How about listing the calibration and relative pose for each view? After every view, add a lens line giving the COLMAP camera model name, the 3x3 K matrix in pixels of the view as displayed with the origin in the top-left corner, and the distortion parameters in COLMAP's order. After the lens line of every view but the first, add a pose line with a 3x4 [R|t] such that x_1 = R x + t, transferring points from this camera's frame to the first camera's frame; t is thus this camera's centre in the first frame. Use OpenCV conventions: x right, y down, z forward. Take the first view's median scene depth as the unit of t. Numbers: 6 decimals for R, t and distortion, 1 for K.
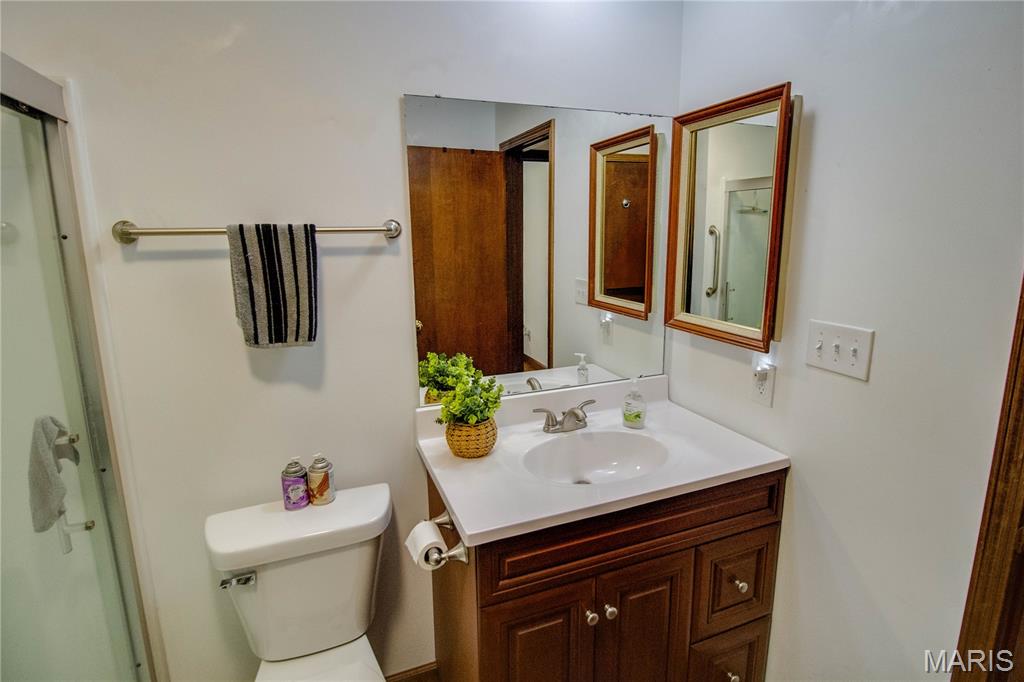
lens RADIAL K [[506.2, 0, 519.1], [0, 506.2, 326.2], [0, 0, 1]] dist [0.002291, -0.013933]
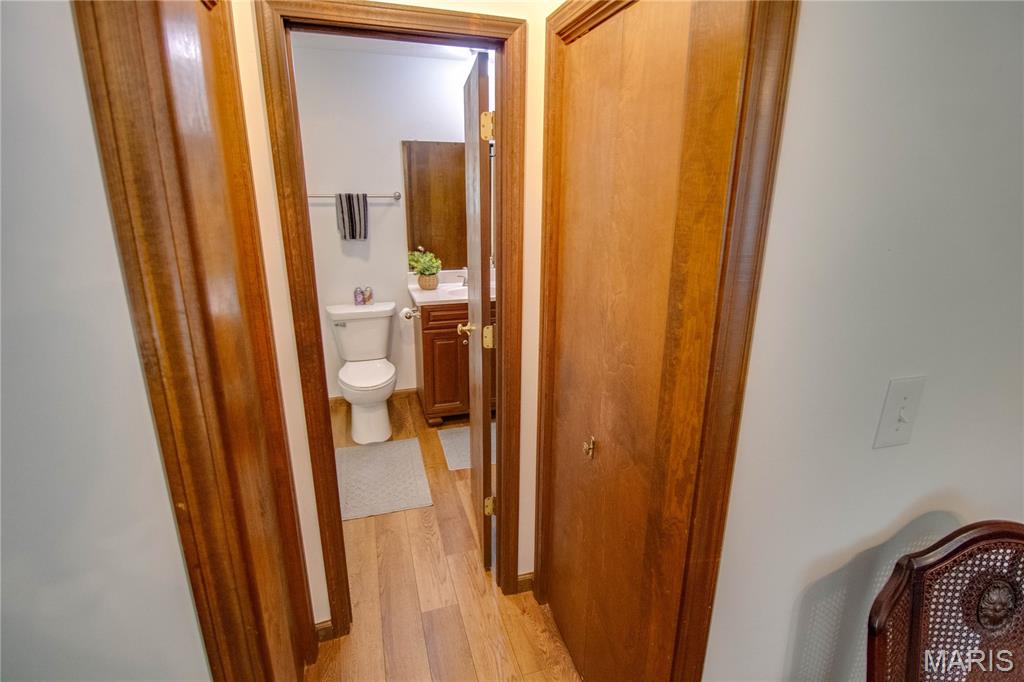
lens RADIAL K [[506.2, 0, 519.1], [0, 506.2, 326.2], [0, 0, 1]] dist [0.002291, -0.013933]
pose [[0.997454, 0.033092, -0.063165, 0.538994], [-0.027425, 0.995693, 0.088566, 0.214129], [0.065824, -0.086609, 0.994065, -1.519885]]
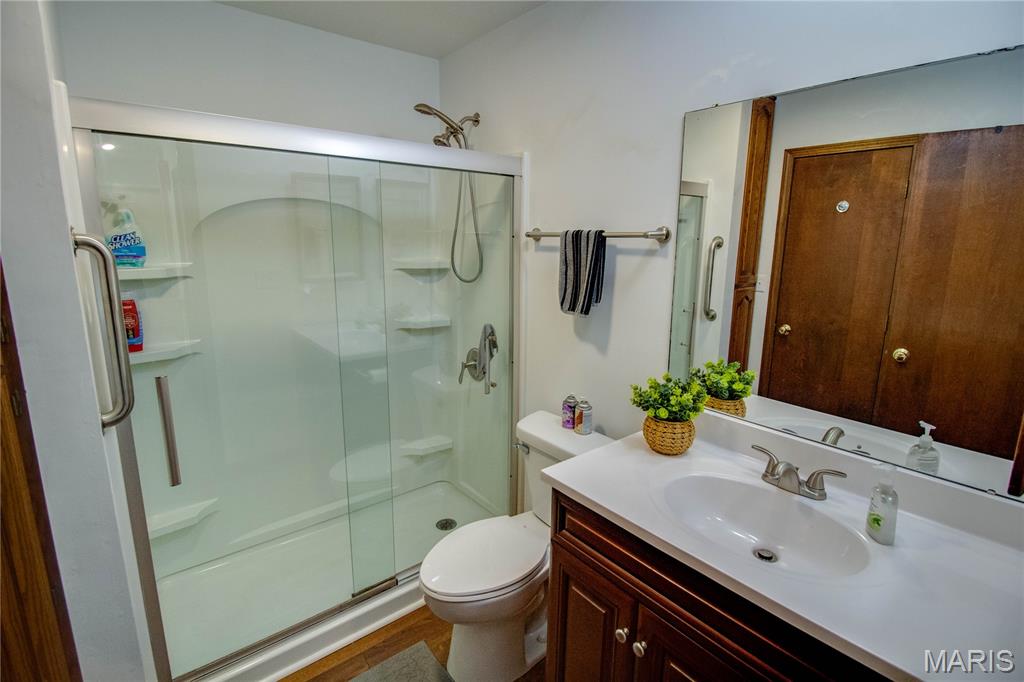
lens RADIAL K [[480.2, 0, 518.2], [0, 480.2, 327.1], [0, 0, 1]] dist [0.000320, -0.010731]
pose [[0.298510, 0.187710, -0.935765, 0.738024], [-0.187702, 0.972866, 0.135275, -0.076389], [0.935767, 0.135264, 0.325644, 0.381599]]
